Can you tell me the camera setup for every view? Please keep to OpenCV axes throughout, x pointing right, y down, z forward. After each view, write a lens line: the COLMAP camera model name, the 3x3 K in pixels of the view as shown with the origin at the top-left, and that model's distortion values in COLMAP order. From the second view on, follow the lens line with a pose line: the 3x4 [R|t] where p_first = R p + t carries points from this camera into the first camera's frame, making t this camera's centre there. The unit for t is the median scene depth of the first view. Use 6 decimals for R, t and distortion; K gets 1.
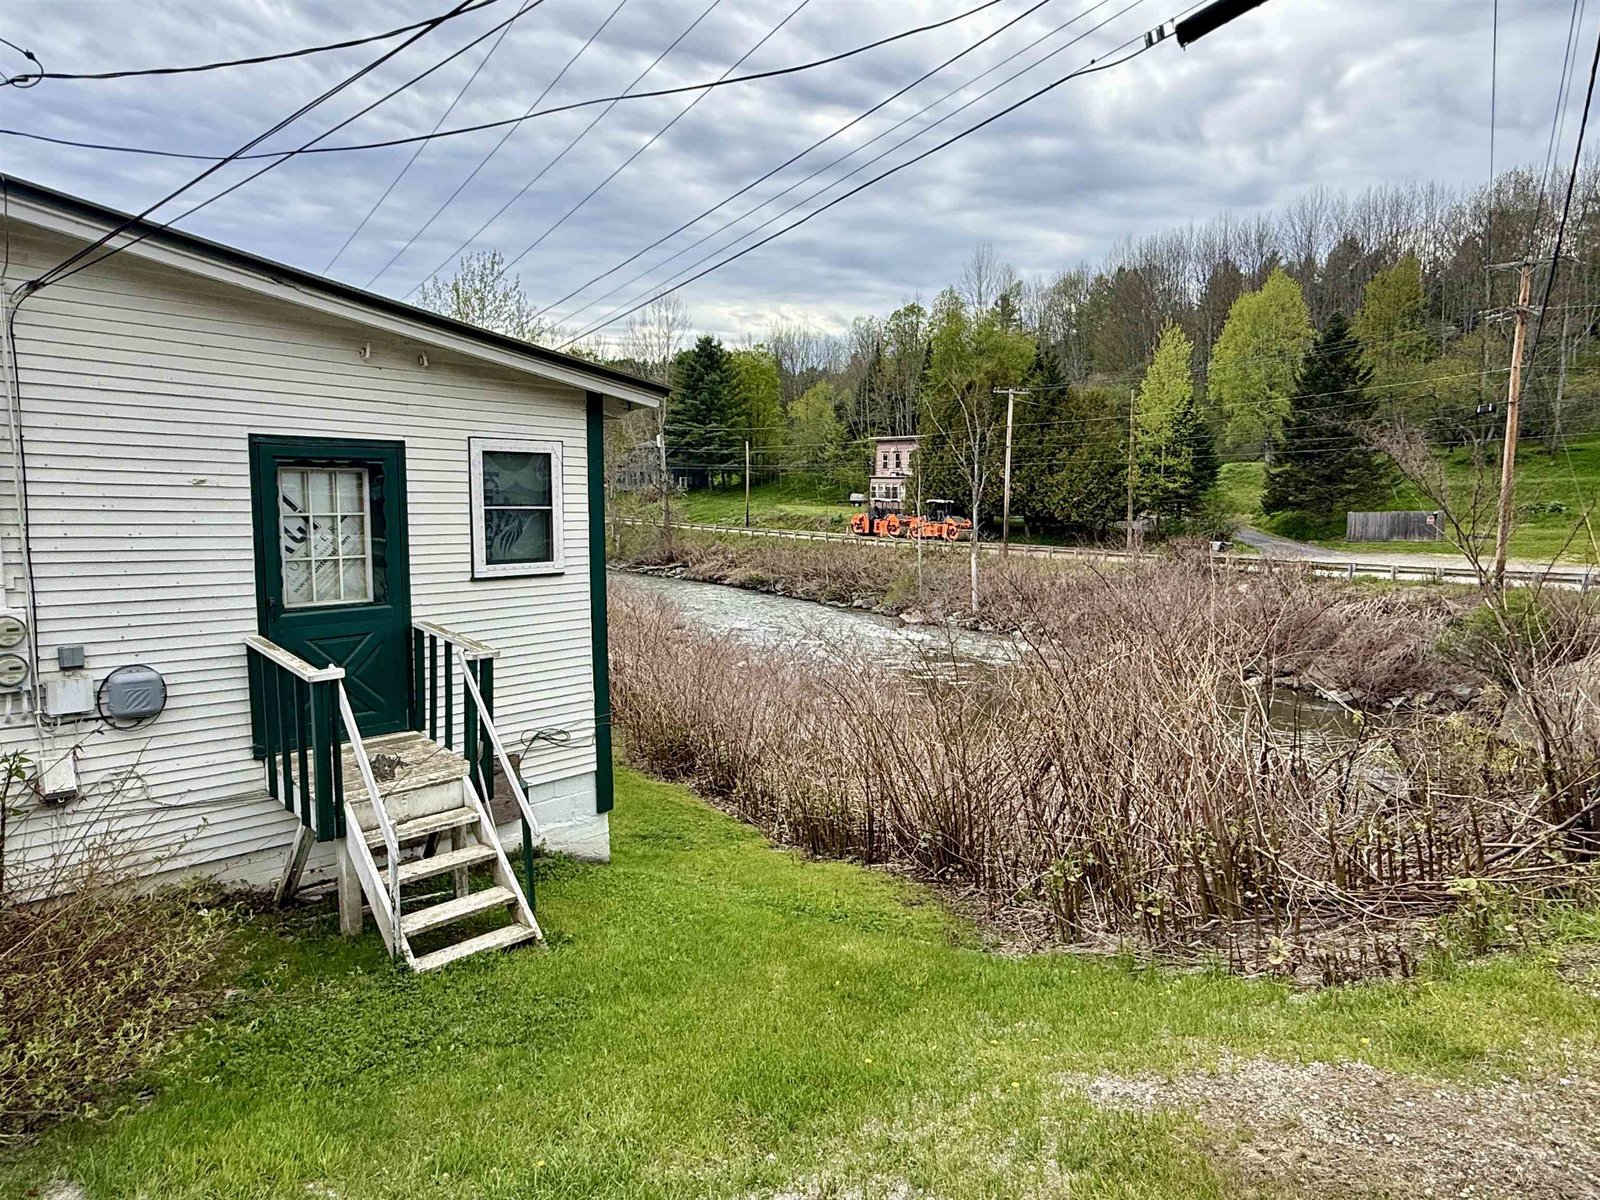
lens RADIAL K [[970.4, 0, 802.1], [0, 970.4, 620.0], [0, 0, 1]] dist [0.016308, 0.006143]
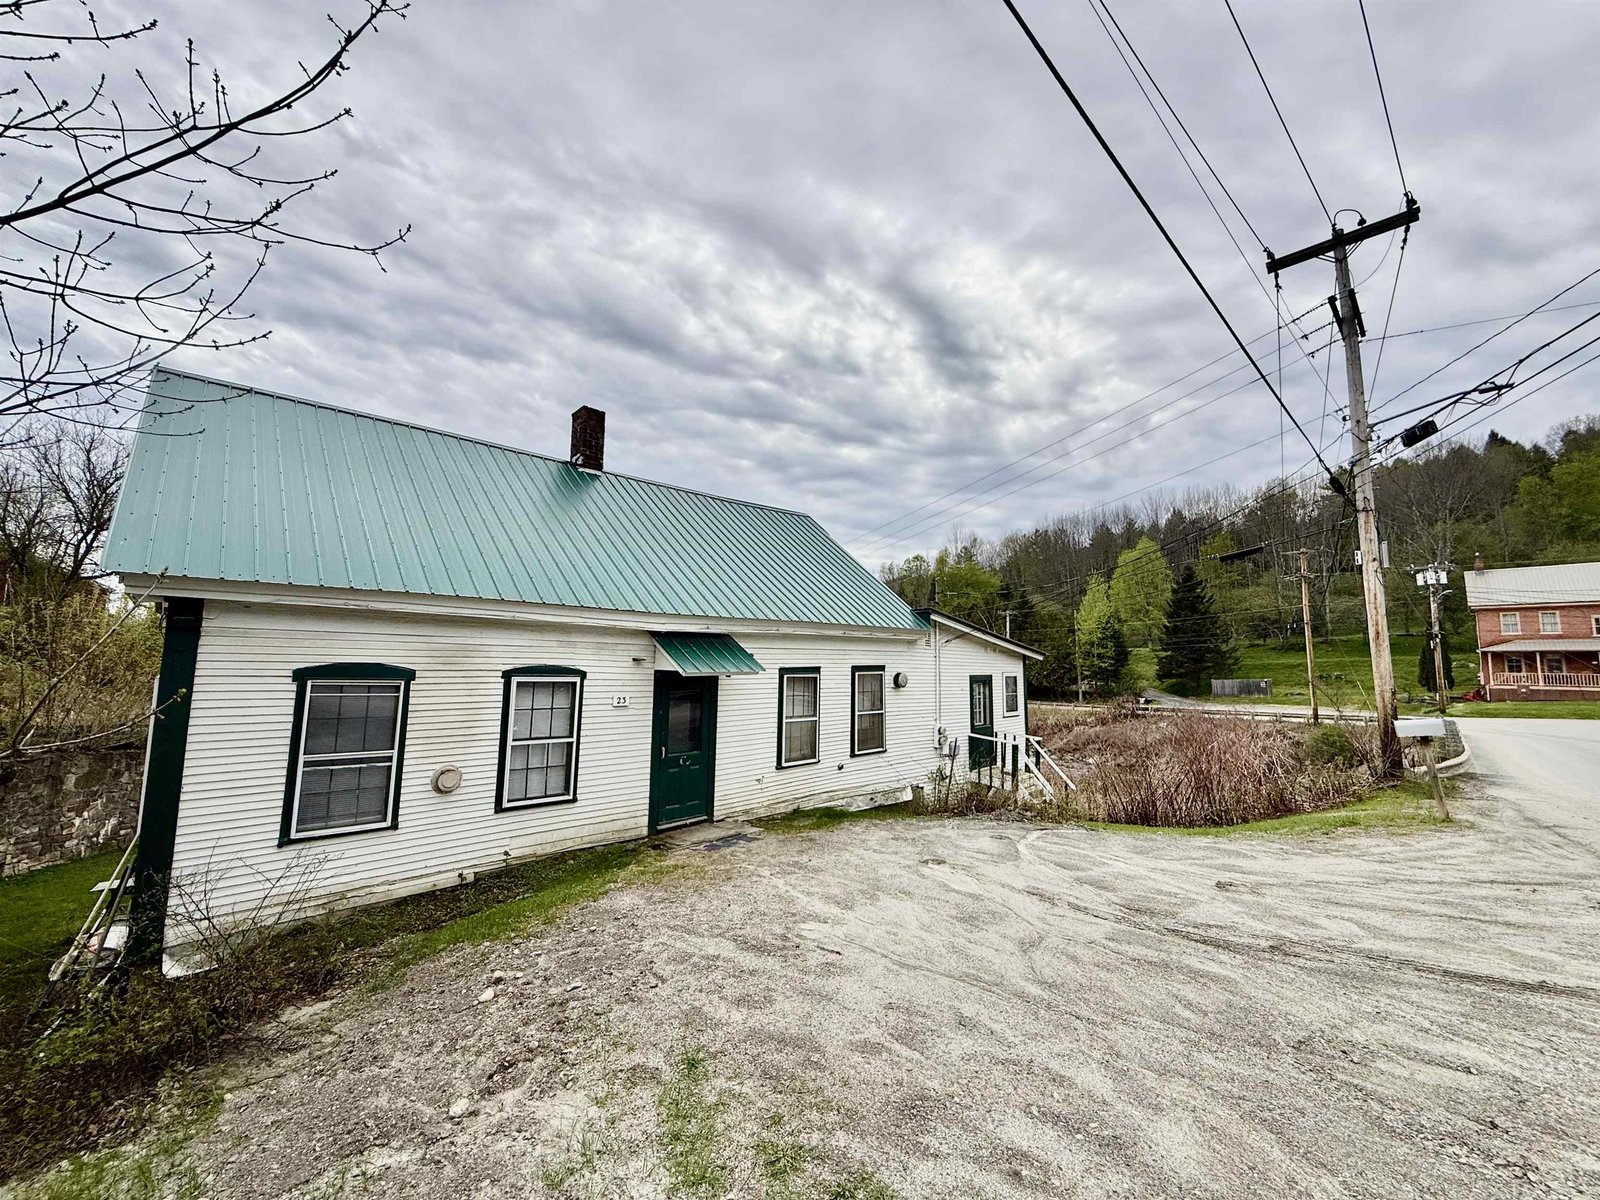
lens RADIAL K [[634.4, 0, 791.4], [0, 634.4, 593.4], [0, 0, 1]] dist [-0.003515, -0.000169]
pose [[0.998726, -0.013976, -0.048487, -0.099710], [0.001862, 0.970434, -0.241360, 0.006959], [0.050426, 0.240962, 0.969224, -0.120595]]
